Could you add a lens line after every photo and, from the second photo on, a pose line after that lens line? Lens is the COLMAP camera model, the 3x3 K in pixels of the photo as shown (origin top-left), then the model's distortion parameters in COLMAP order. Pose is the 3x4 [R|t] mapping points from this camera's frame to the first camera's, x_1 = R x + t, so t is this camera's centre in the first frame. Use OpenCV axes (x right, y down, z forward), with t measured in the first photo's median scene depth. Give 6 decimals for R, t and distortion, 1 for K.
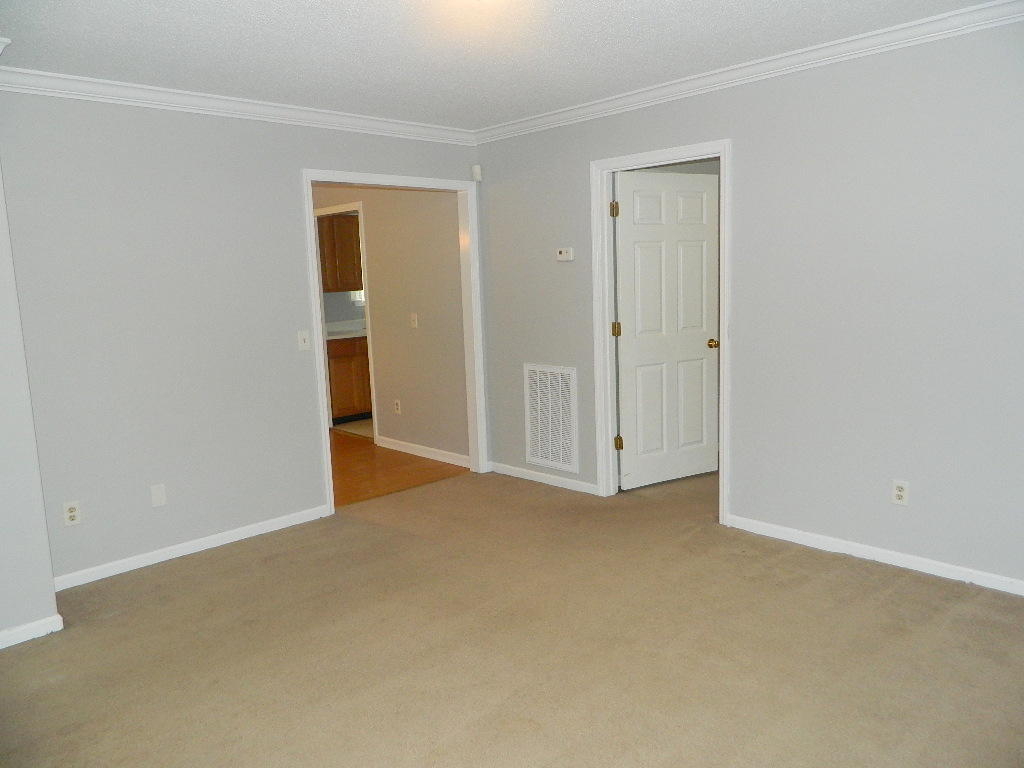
lens RADIAL K [[767.0, 0, 509.7], [0, 767.0, 381.1], [0, 0, 1]] dist [0.013856, -0.005430]
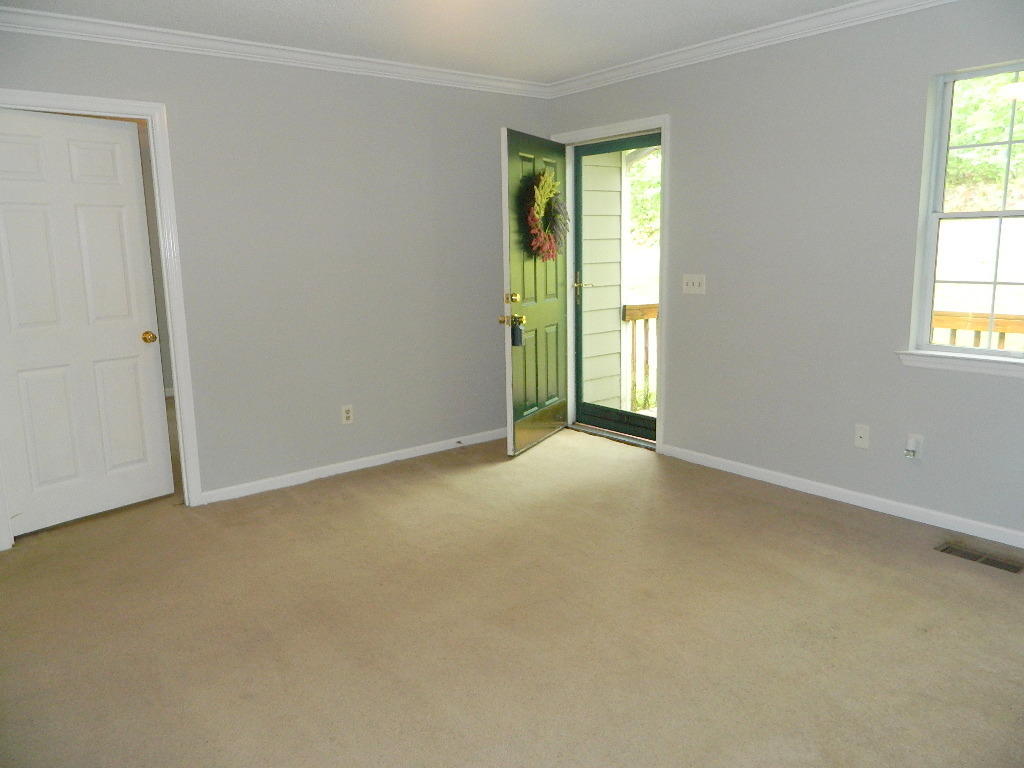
lens RADIAL K [[767.0, 0, 510.6], [0, 767.0, 377.8], [0, 0, 1]] dist [0.013856, -0.005430]
pose [[0.084042, -0.137064, 0.986991, -0.528520], [0.163020, 0.979041, 0.122079, -0.021411], [-0.983037, 0.150640, 0.104624, 0.410746]]
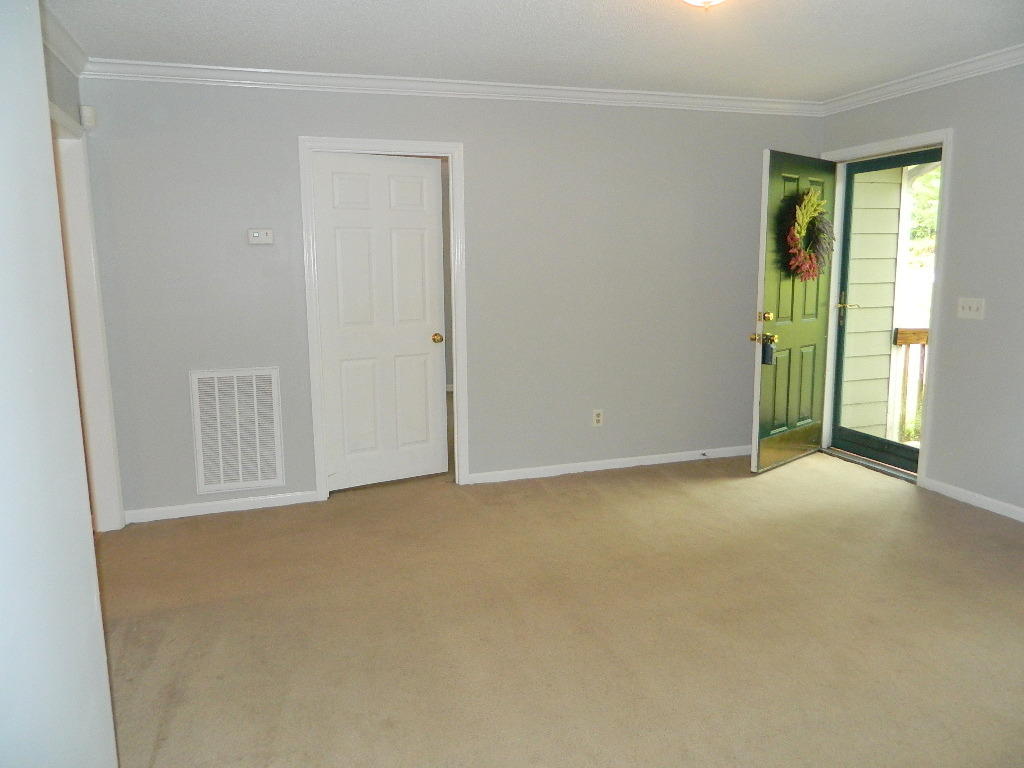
lens RADIAL K [[767.0, 0, 510.5], [0, 767.0, 380.3], [0, 0, 1]] dist [0.013856, -0.005430]
pose [[0.425501, -0.106534, 0.898665, -0.583341], [0.125880, 0.990360, 0.057802, -0.018515], [-0.896160, 0.088529, 0.434809, 0.369375]]
